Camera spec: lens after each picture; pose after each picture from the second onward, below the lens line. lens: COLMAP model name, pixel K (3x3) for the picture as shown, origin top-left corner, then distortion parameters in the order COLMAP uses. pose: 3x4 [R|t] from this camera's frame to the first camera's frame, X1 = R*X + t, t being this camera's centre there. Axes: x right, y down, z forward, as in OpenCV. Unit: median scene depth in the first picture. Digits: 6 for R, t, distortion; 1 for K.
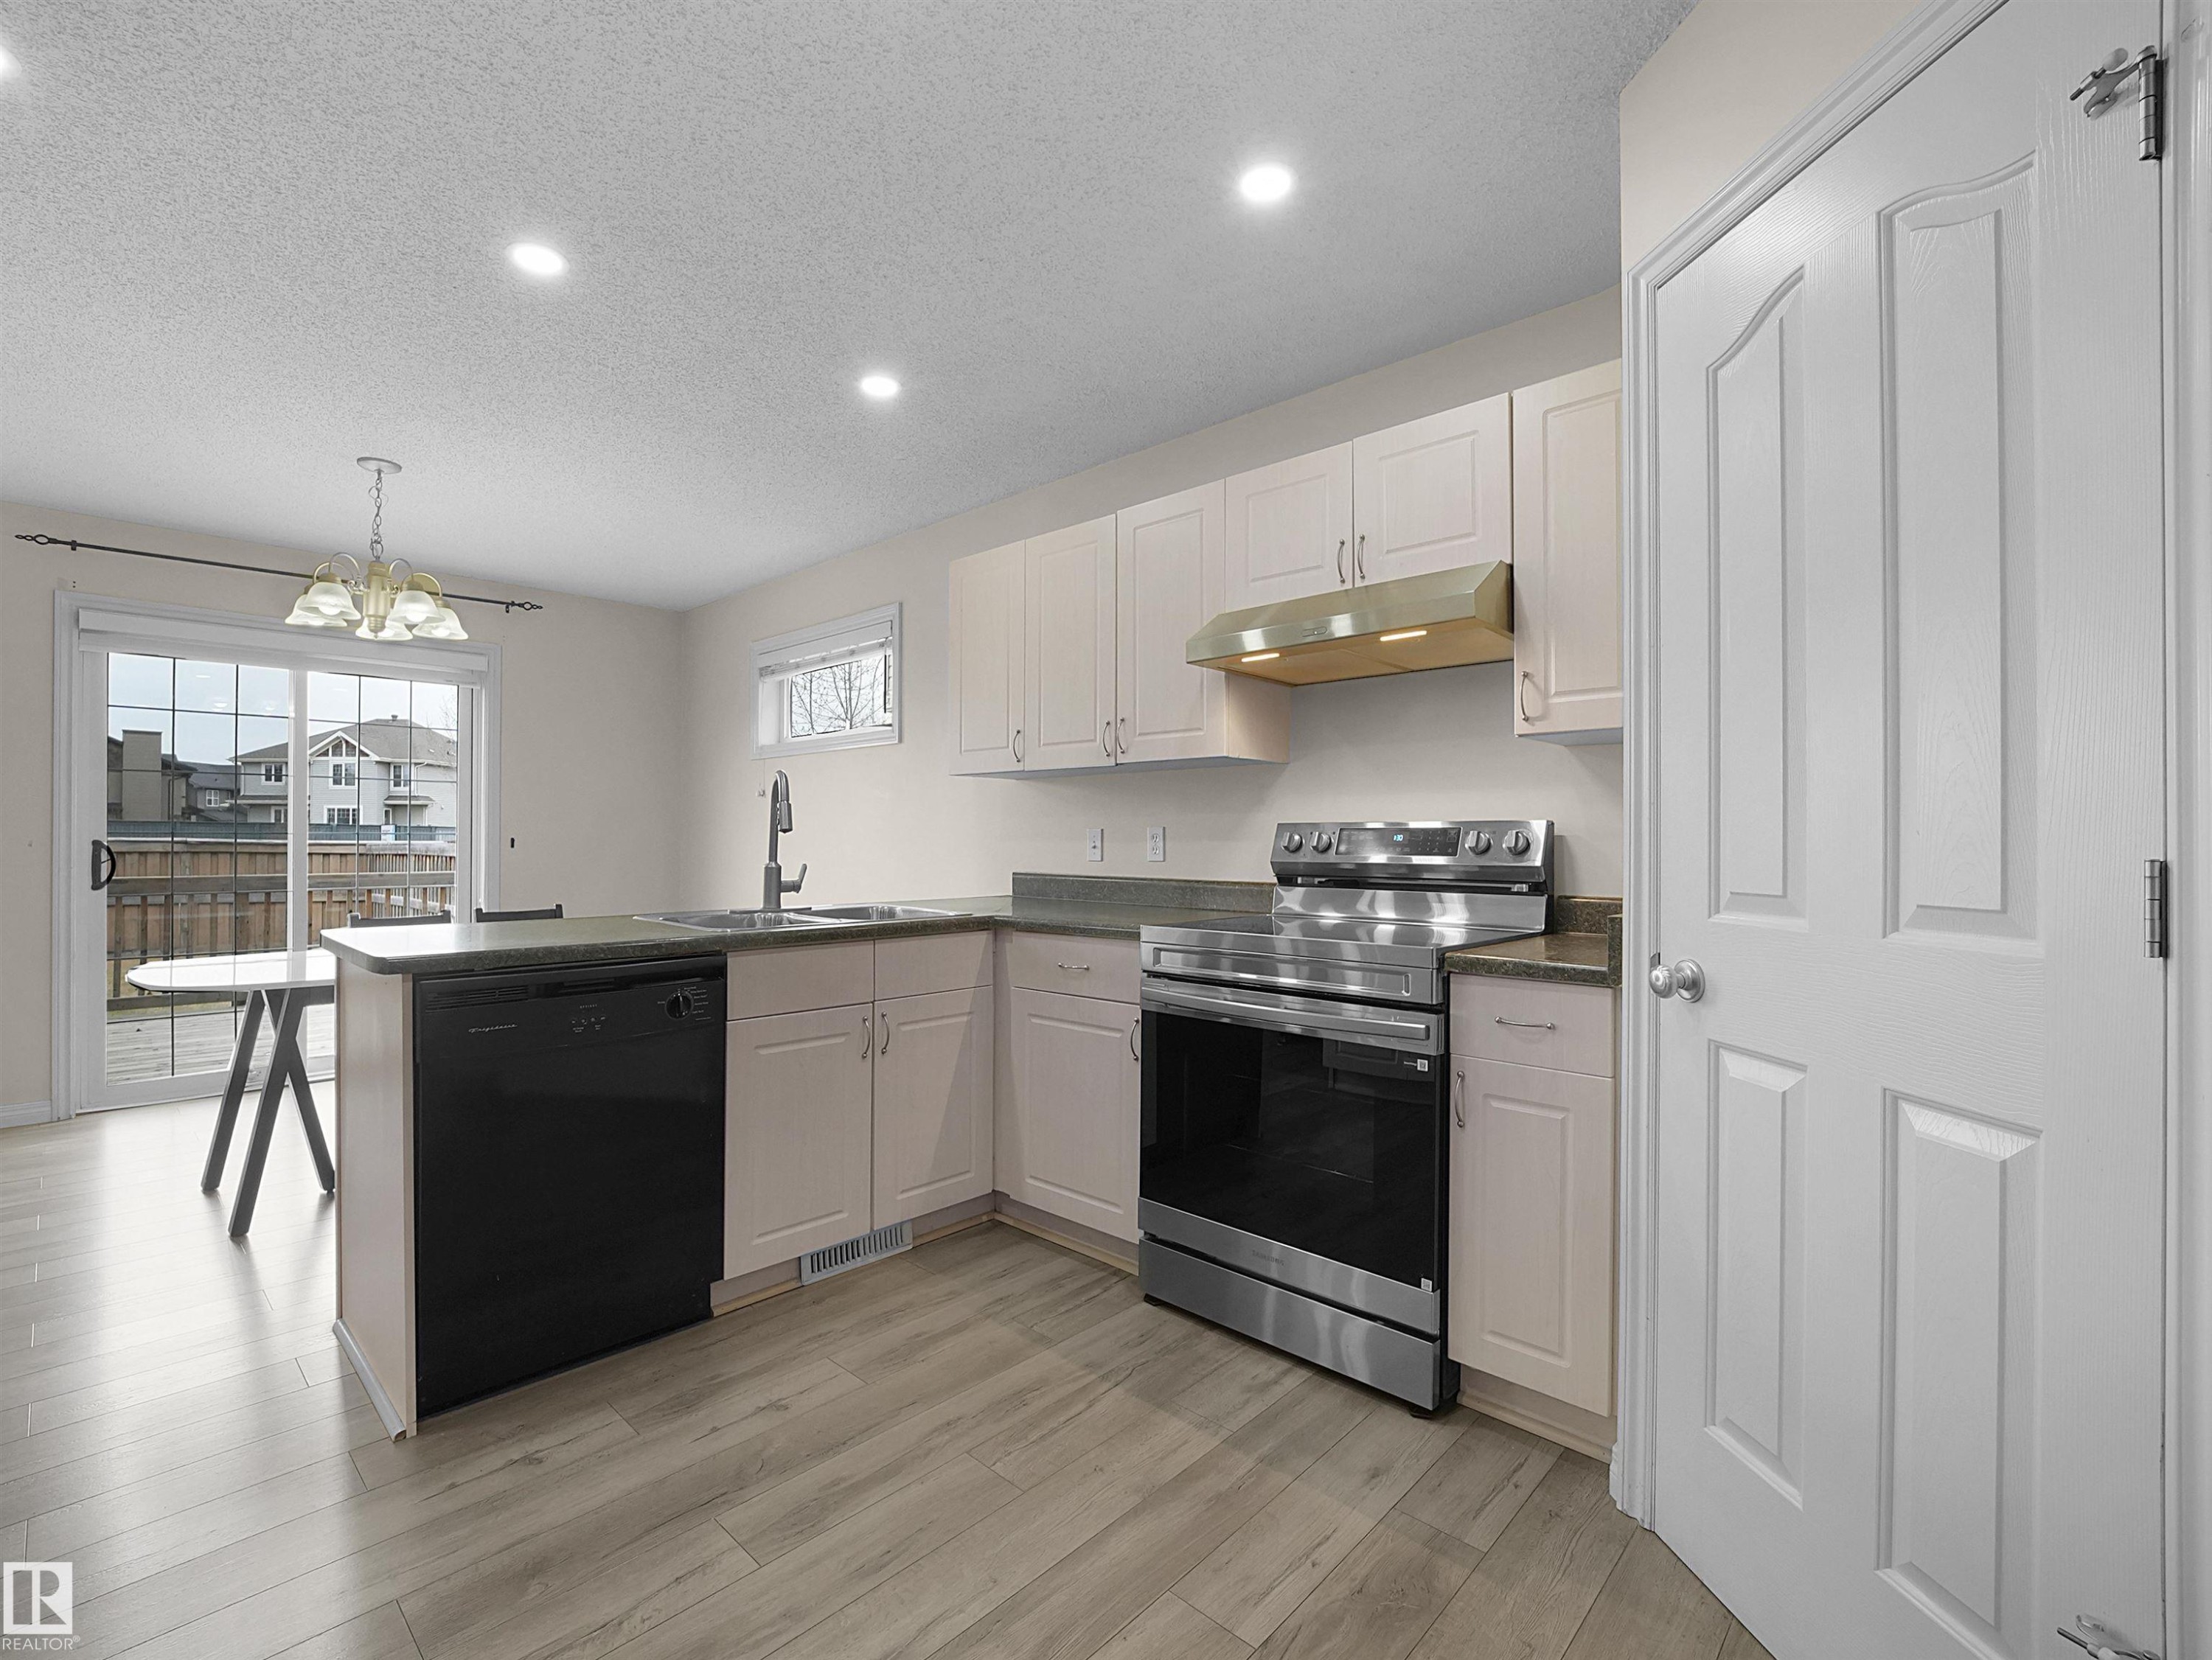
lens RADIAL K [[1000.7, 0, 1092.1], [0, 1000.7, 823.2], [0, 0, 1]] dist [-0.022125, 0.000094]
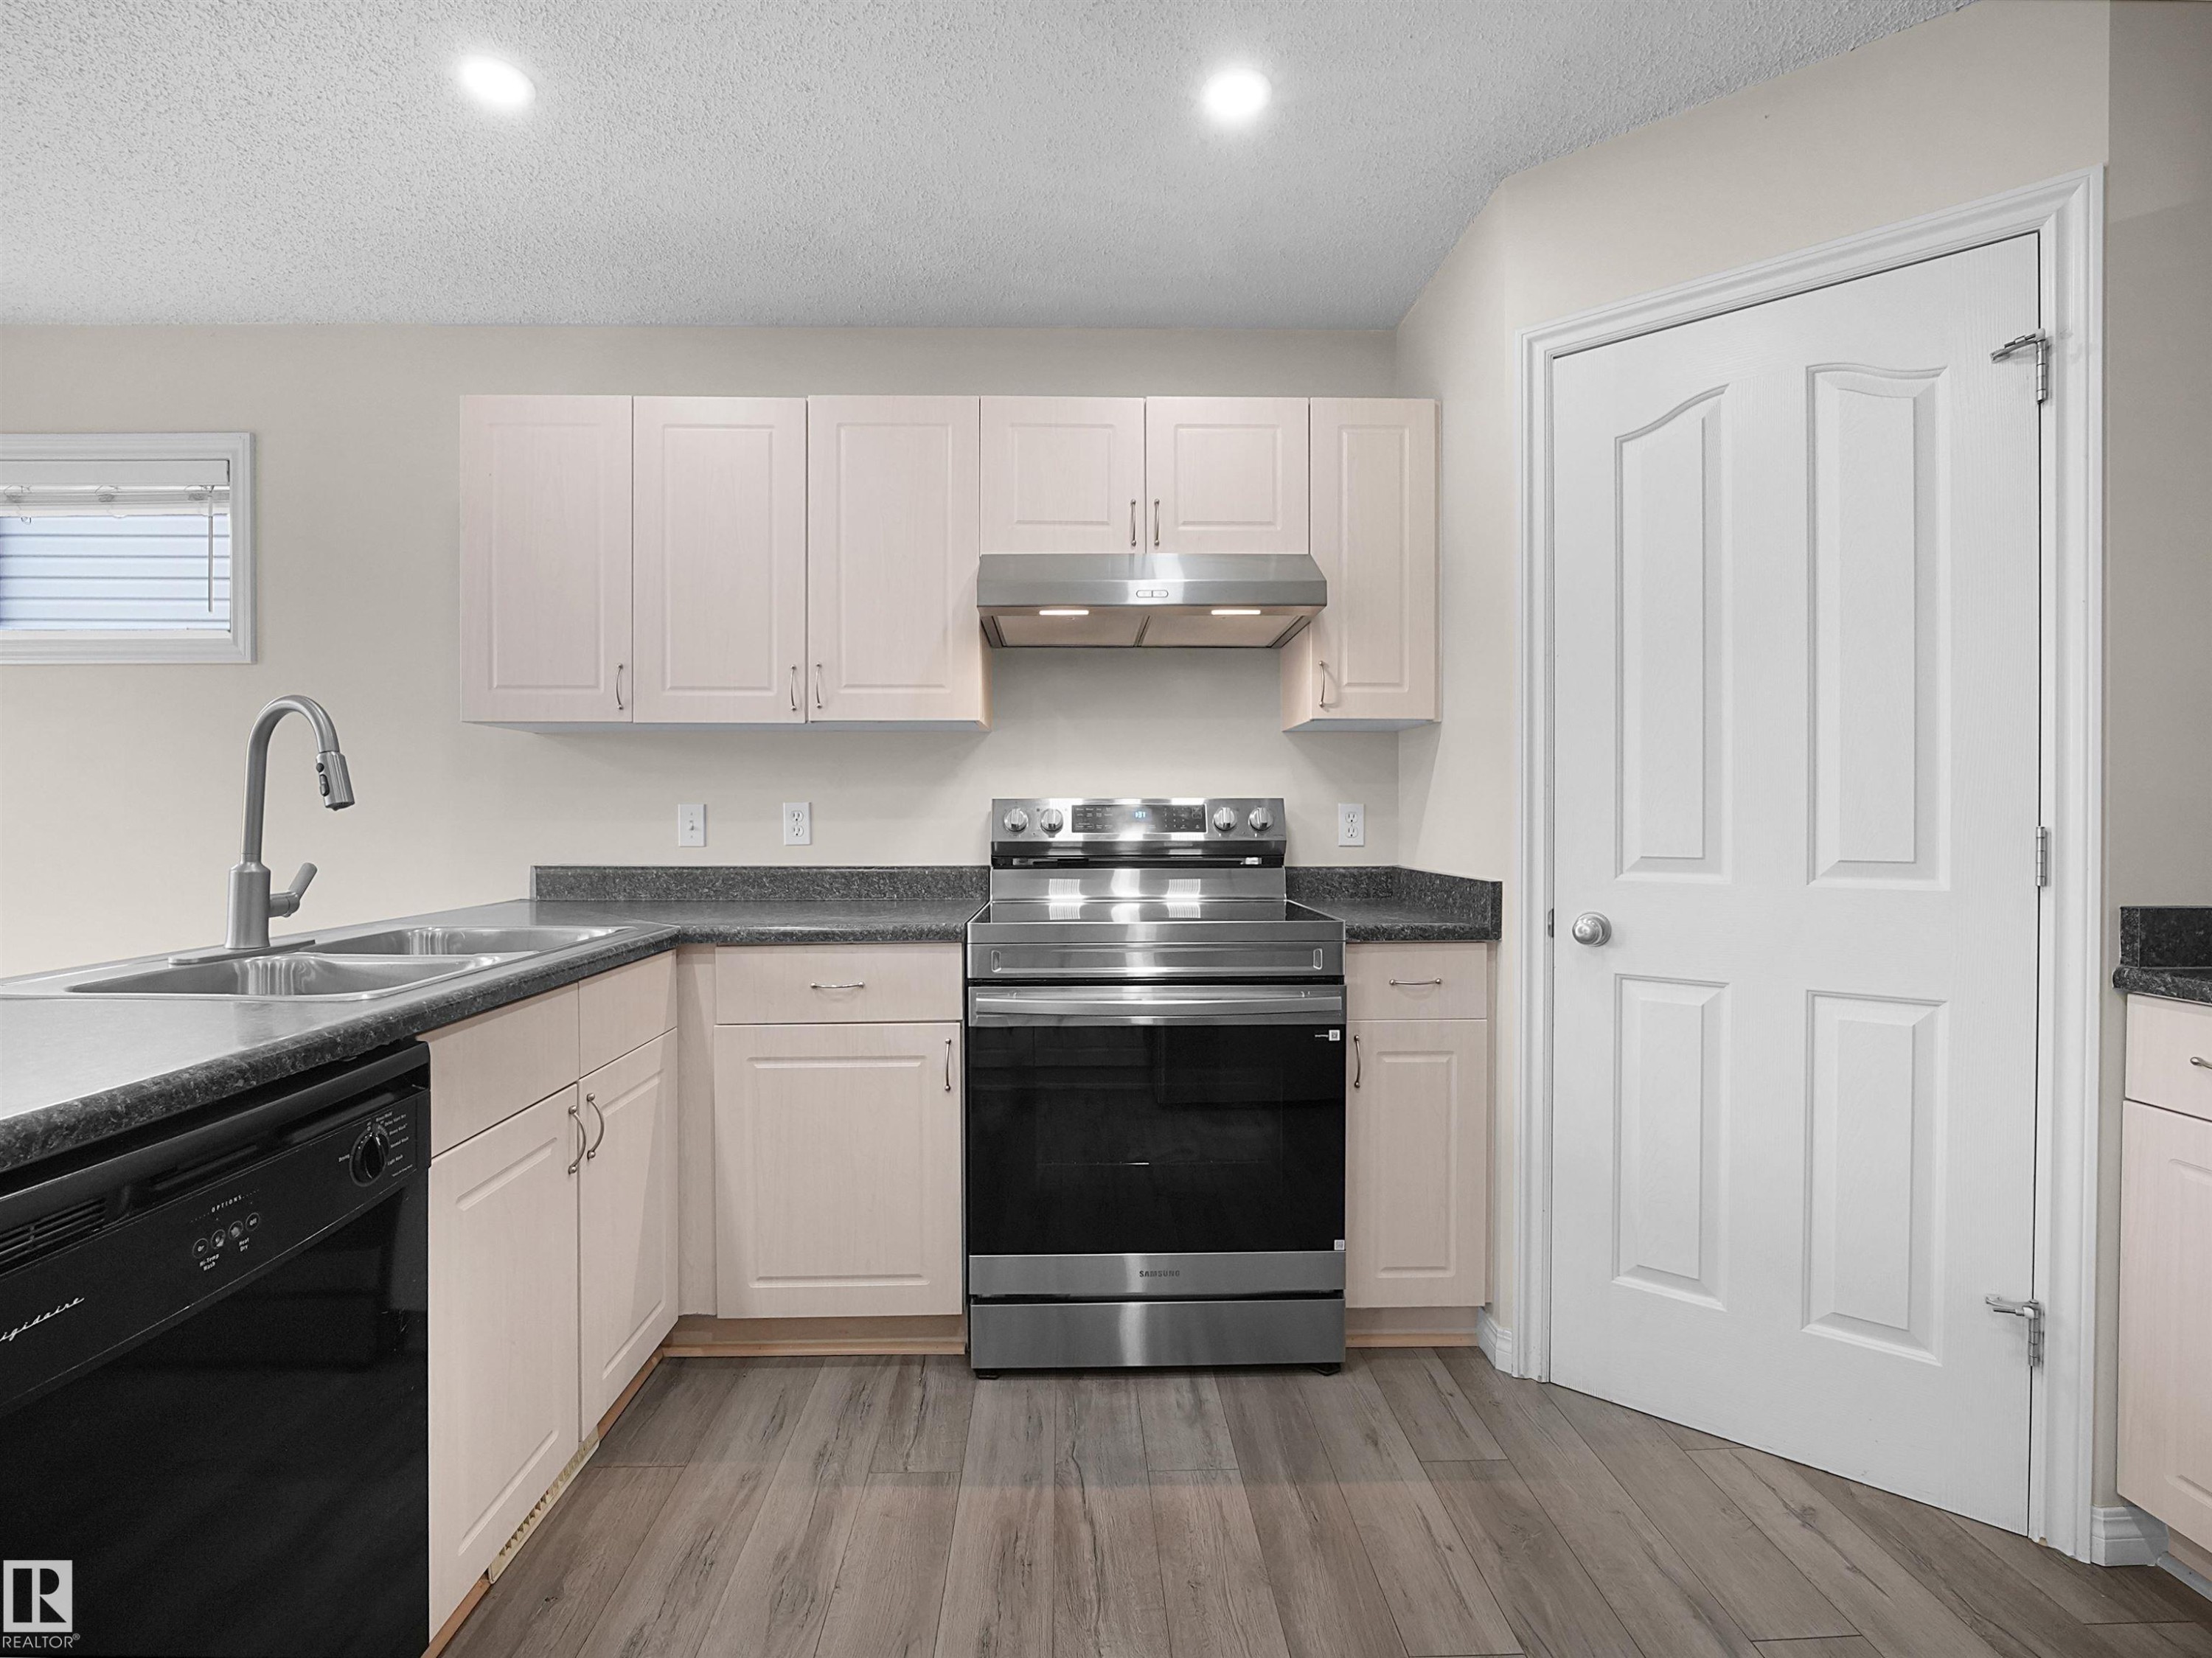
lens RADIAL K [[1000.7, 0, 1092.1], [0, 1000.7, 822.2], [0, 0, 1]] dist [-0.022125, 0.000094]
pose [[0.703263, -0.006834, 0.710897, -0.462665], [-0.007912, 0.999817, 0.017439, 0.005218], [-0.710885, -0.017889, 0.703080, 0.365429]]
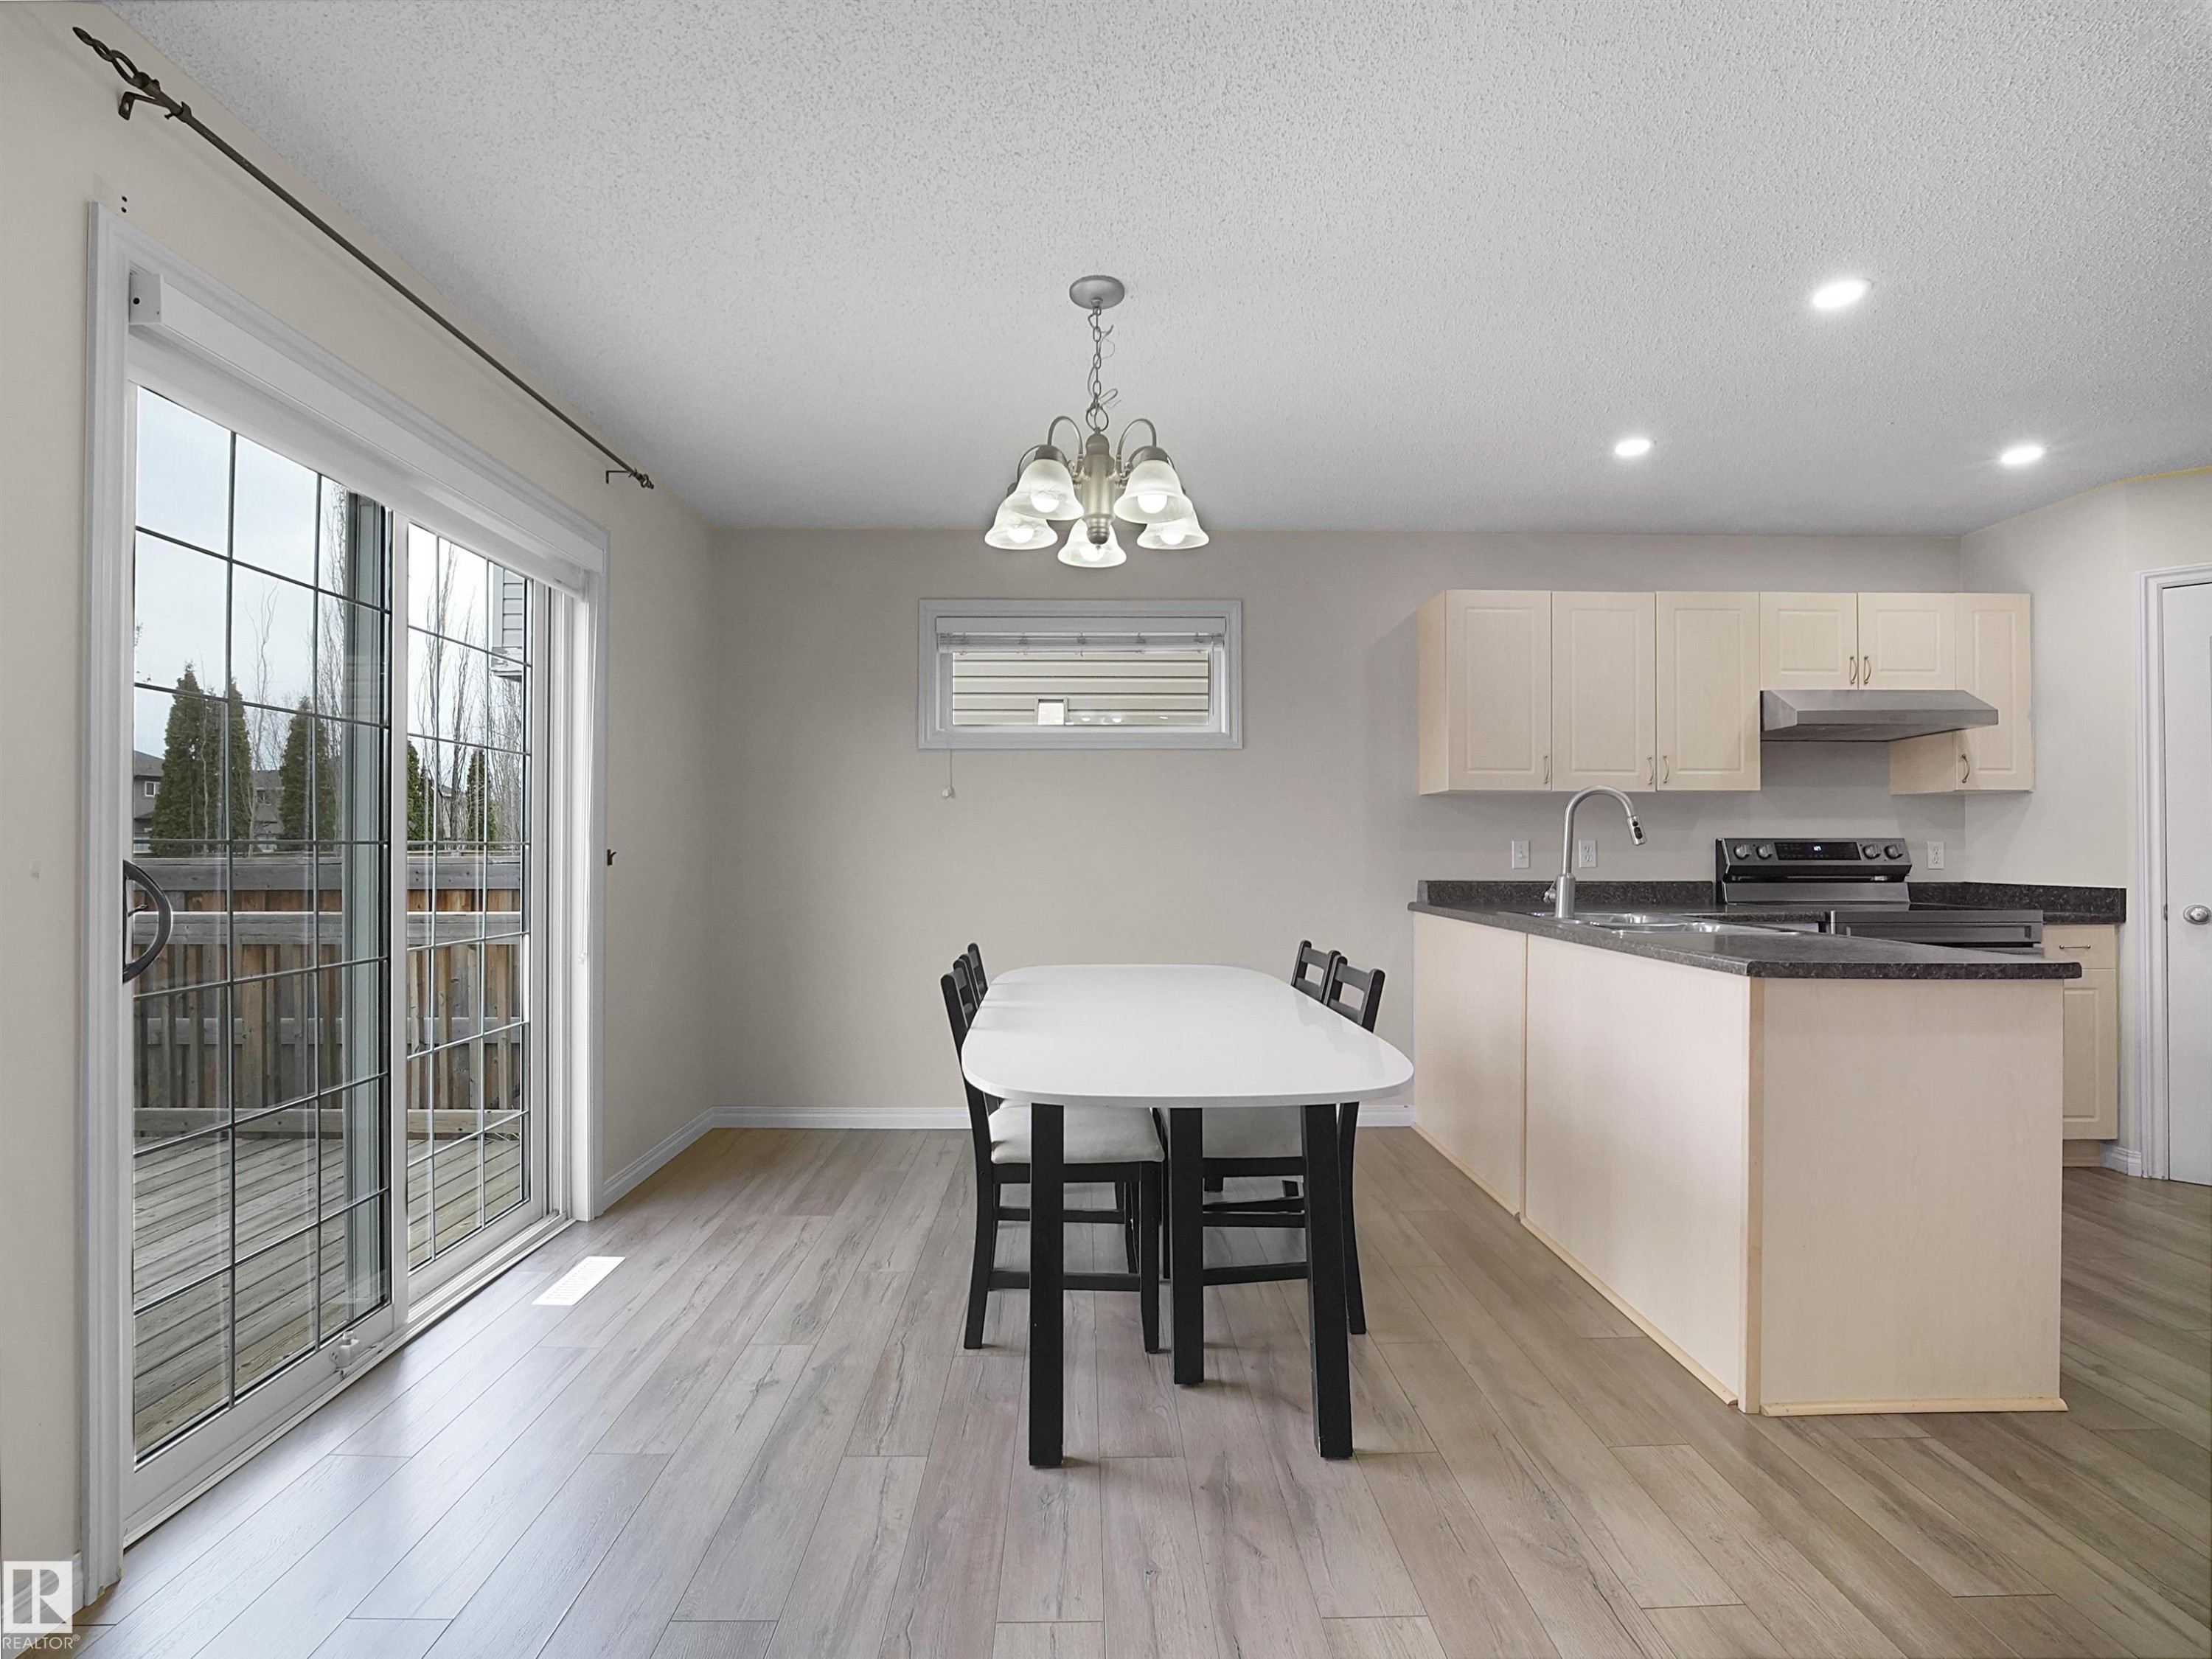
lens RADIAL K [[1014.2, 0, 1106.0], [0, 1014.2, 829.5], [0, 0, 1]] dist [-0.024757, 0.011238]
pose [[0.709538, 0.008001, 0.704622, -1.701878], [-0.010795, 0.999942, -0.000484, -0.002300], [-0.704585, -0.007263, 0.709583, 0.723325]]
